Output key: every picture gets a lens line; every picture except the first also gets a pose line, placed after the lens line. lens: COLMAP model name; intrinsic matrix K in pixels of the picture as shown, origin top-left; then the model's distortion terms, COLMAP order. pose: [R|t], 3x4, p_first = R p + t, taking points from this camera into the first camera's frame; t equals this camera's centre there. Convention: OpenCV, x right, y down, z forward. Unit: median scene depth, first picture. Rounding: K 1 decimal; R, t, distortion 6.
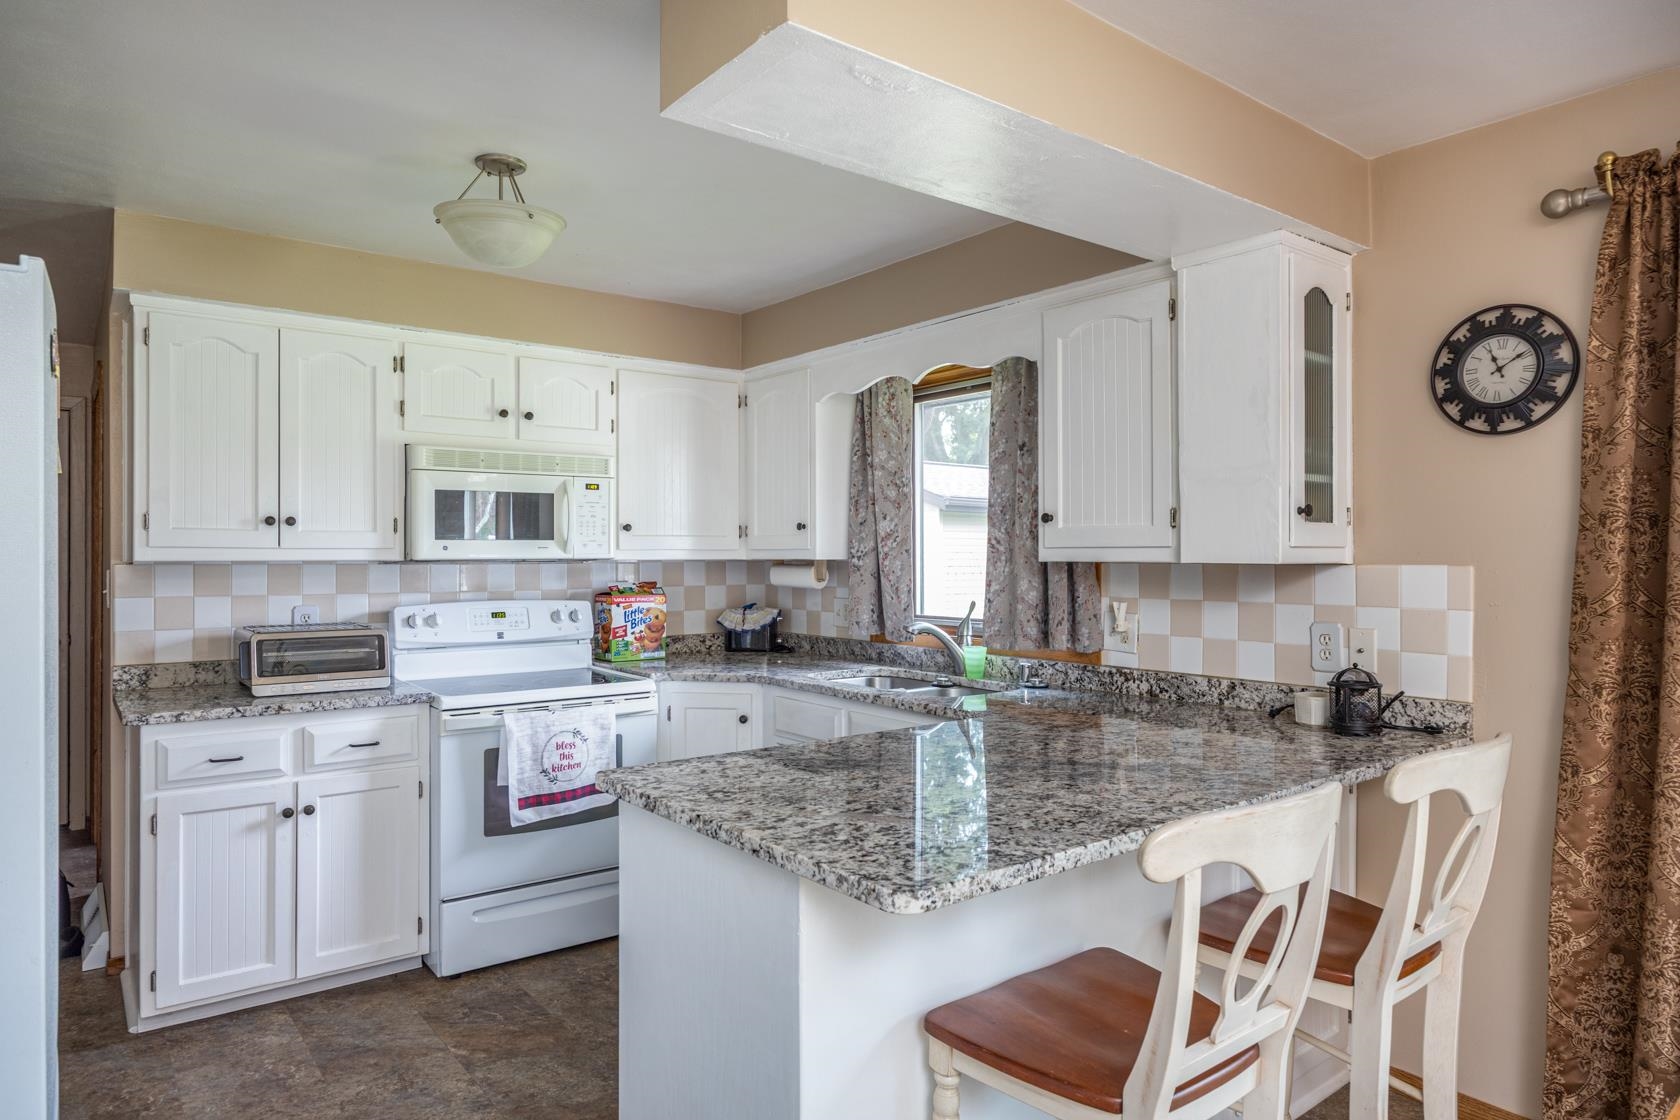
lens RADIAL K [[1016.9, 0, 832.4], [0, 1016.9, 553.9], [0, 0, 1]] dist [-0.008573, 0.003152]
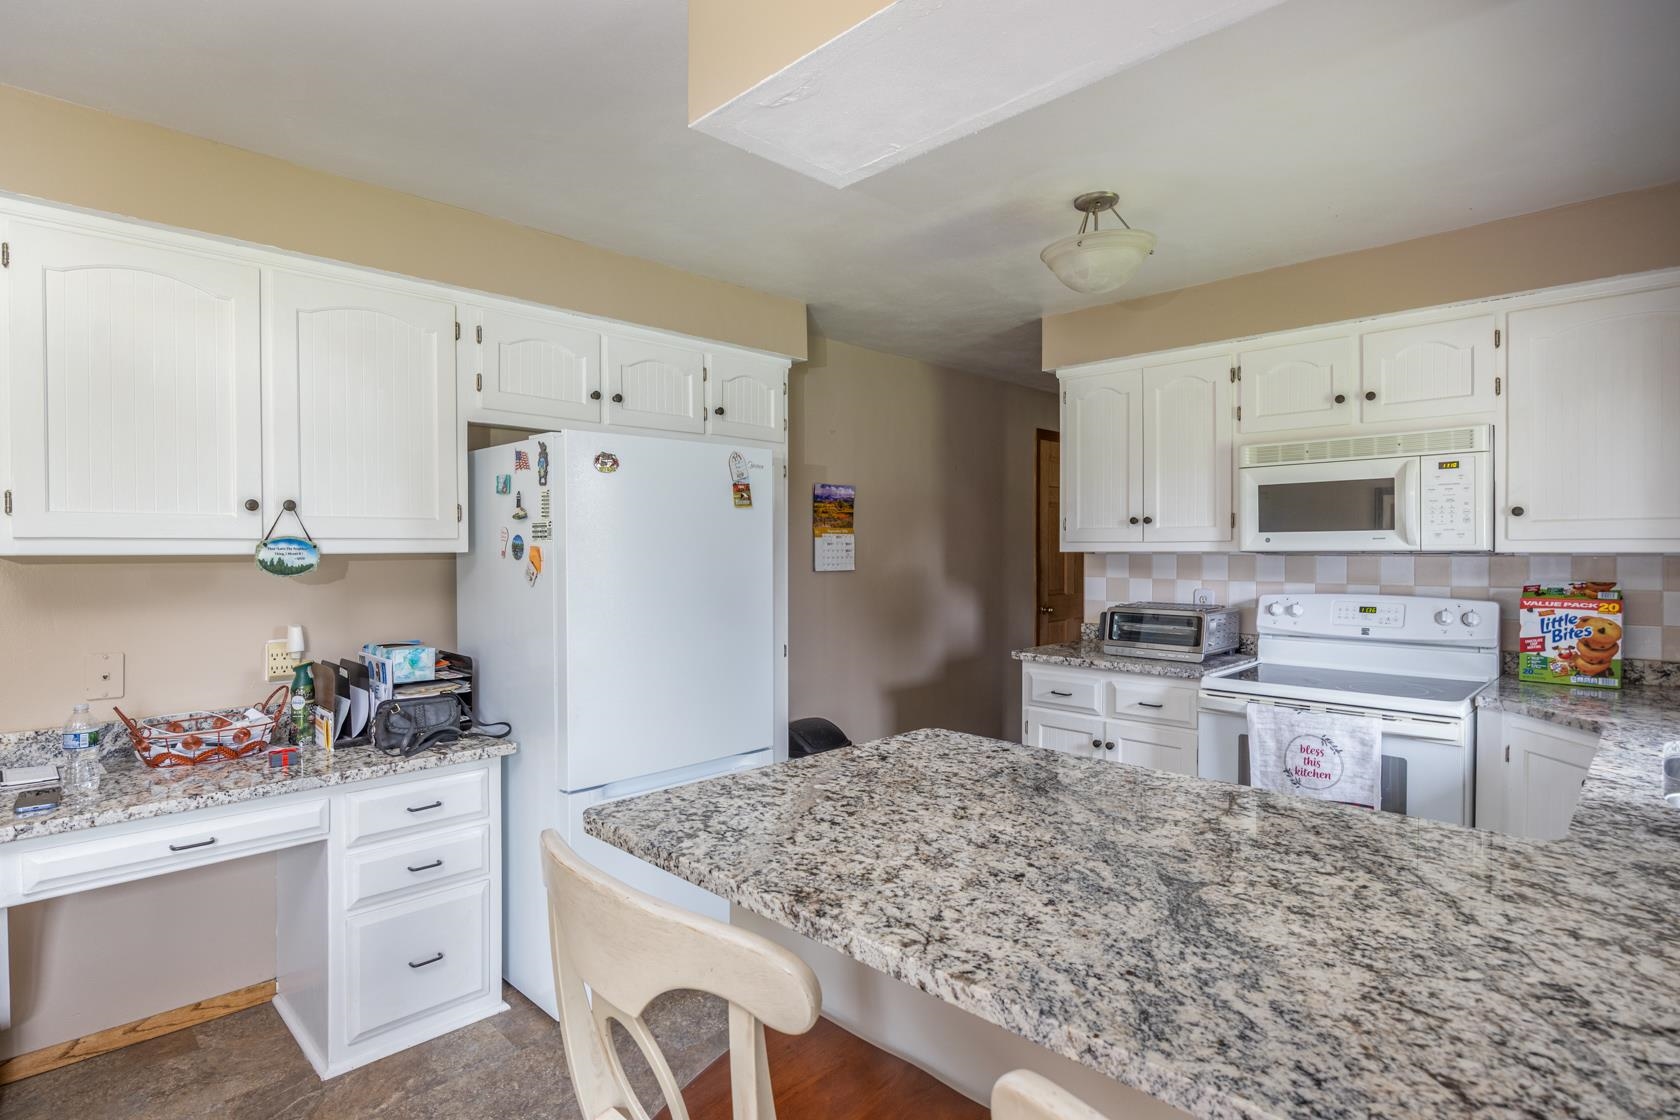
lens RADIAL K [[886.9, 0, 867.7], [0, 886.9, 557.1], [0, 0, 1]] dist [-0.002175, -0.001248]
pose [[0.125349, 0.009062, -0.992071, 0.469577], [0.002714, 0.999951, 0.009477, 0.001891], [0.992109, -0.003880, 0.125318, 0.470494]]
